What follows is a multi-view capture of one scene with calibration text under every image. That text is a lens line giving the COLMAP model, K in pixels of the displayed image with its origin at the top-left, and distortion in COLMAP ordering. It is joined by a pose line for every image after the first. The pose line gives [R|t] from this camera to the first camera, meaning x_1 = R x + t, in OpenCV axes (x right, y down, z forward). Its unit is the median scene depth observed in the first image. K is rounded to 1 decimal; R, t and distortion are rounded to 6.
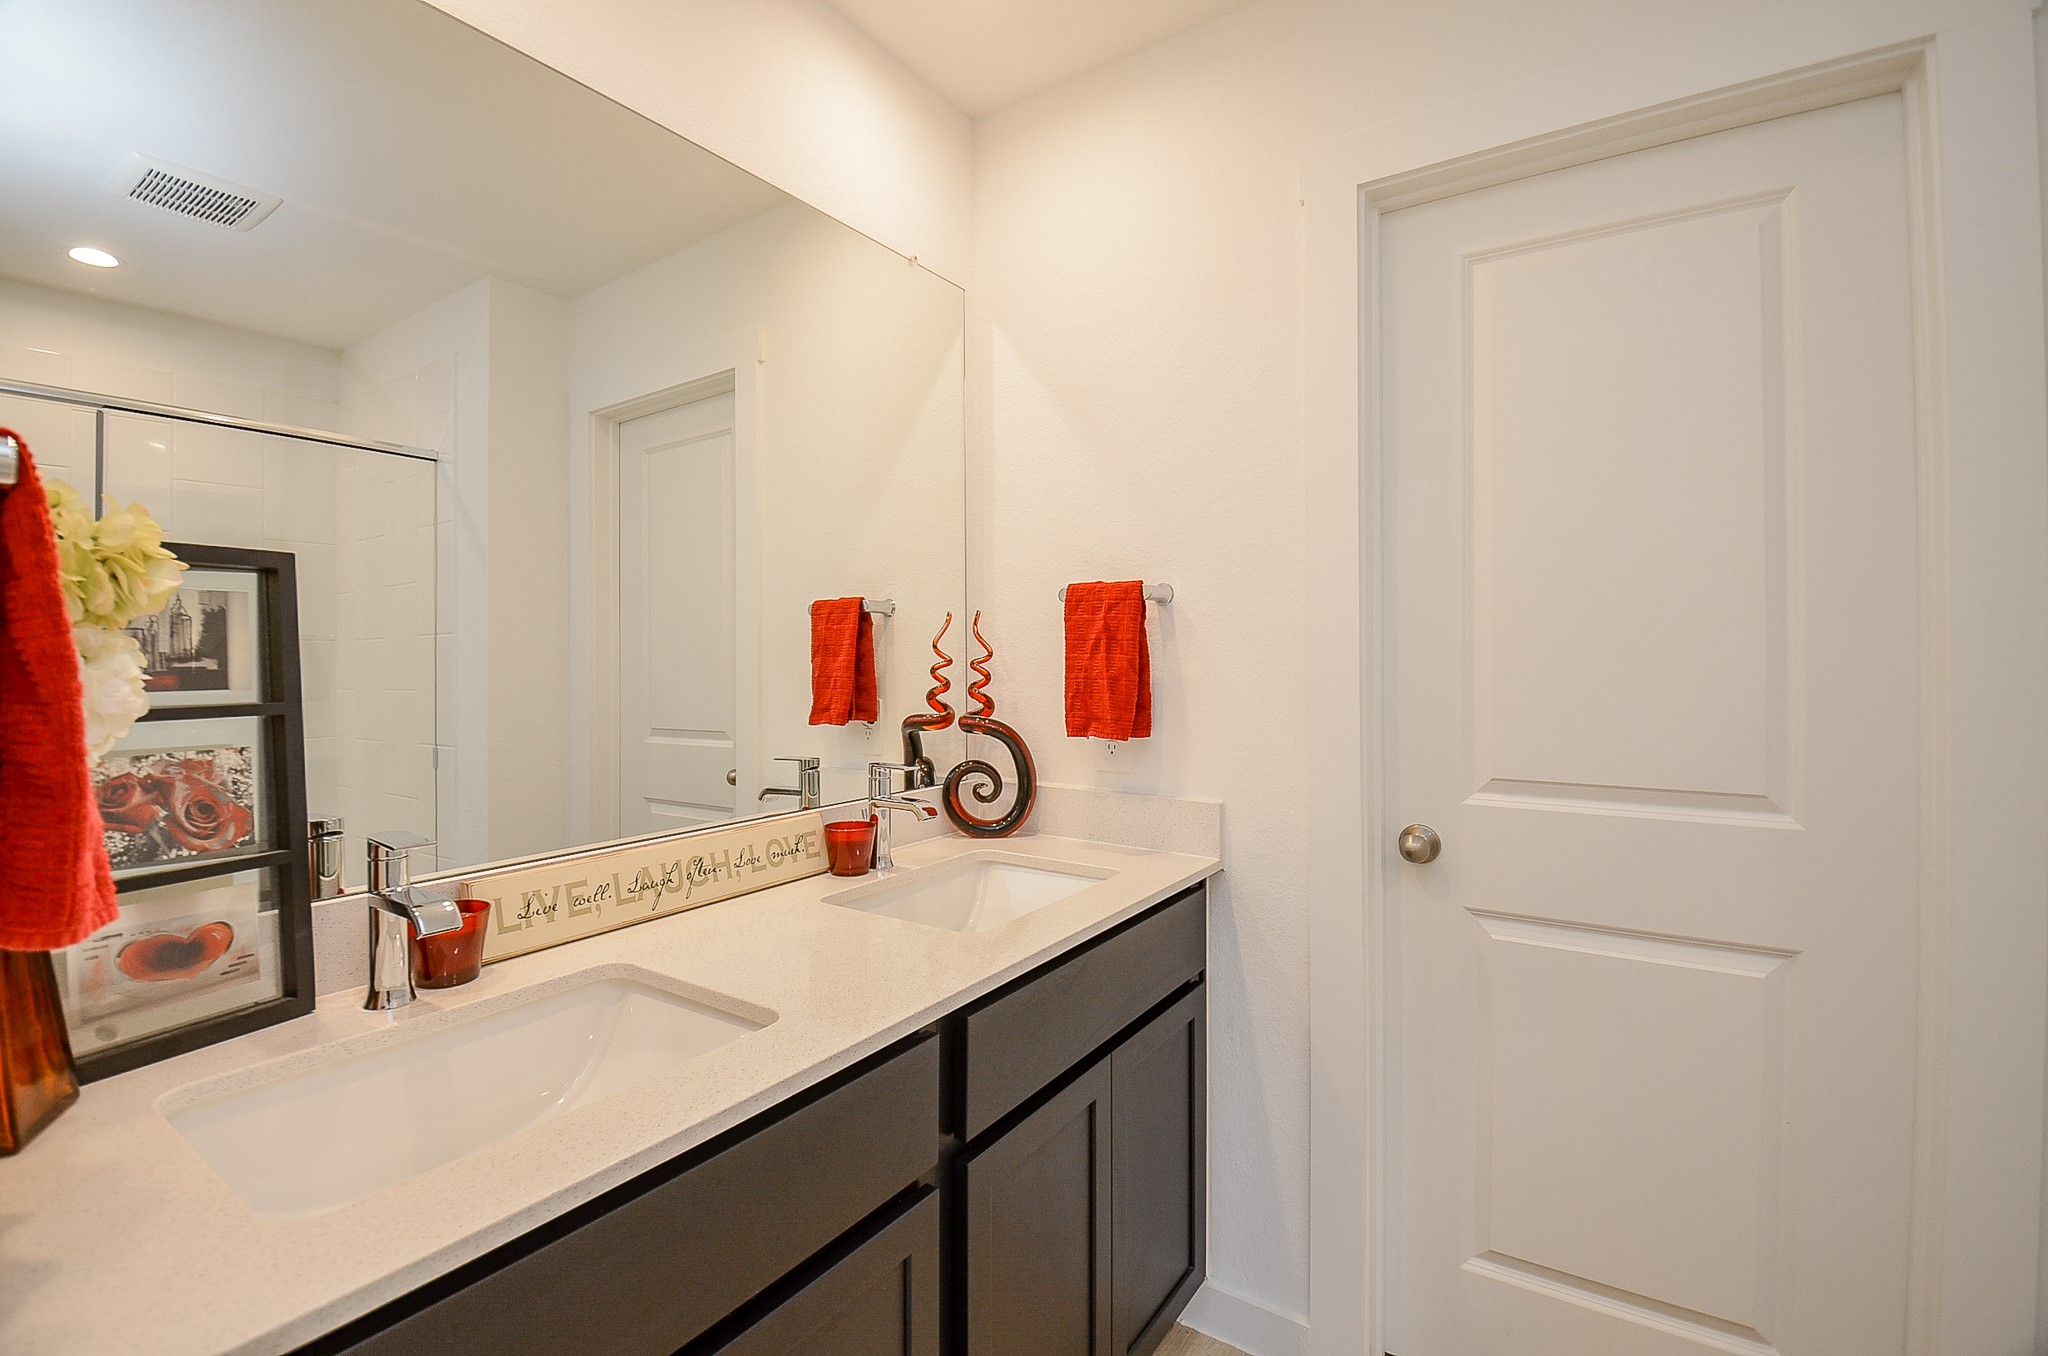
lens RADIAL K [[926.3, 0, 1014.2], [0, 926.3, 647.8], [0, 0, 1]] dist [-0.006843, -0.008691]
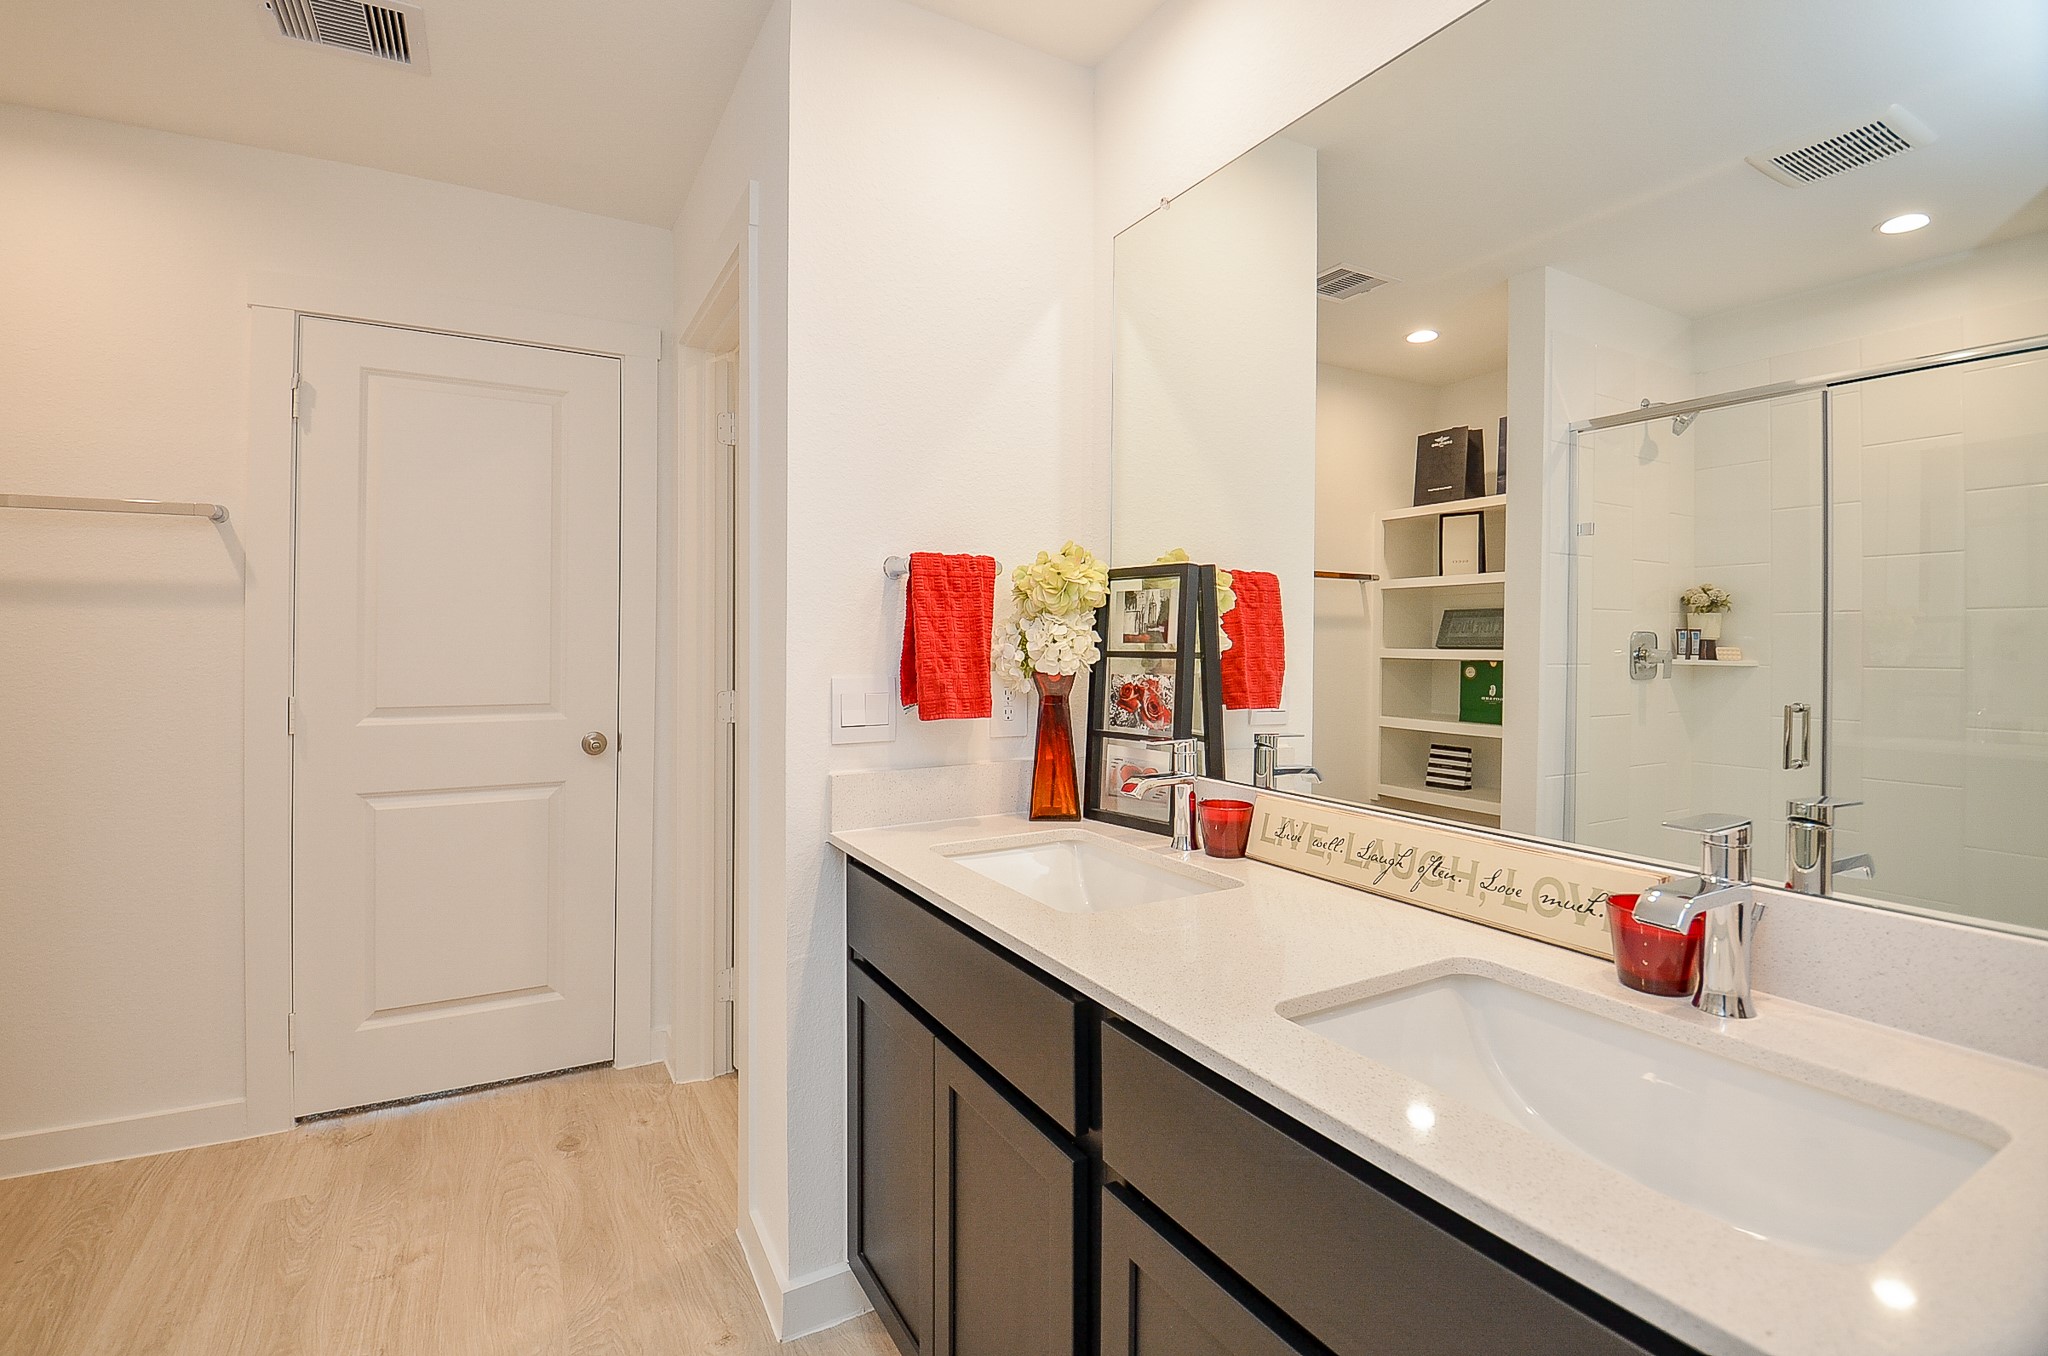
lens RADIAL K [[926.3, 0, 1022.8], [0, 926.3, 664.2], [0, 0, 1]] dist [-0.006843, -0.008691]
pose [[-0.447921, 0.009032, -0.894028, 0.699452], [-0.010311, 0.999830, 0.015267, 0.047749], [0.894014, 0.016056, -0.447752, 1.213383]]
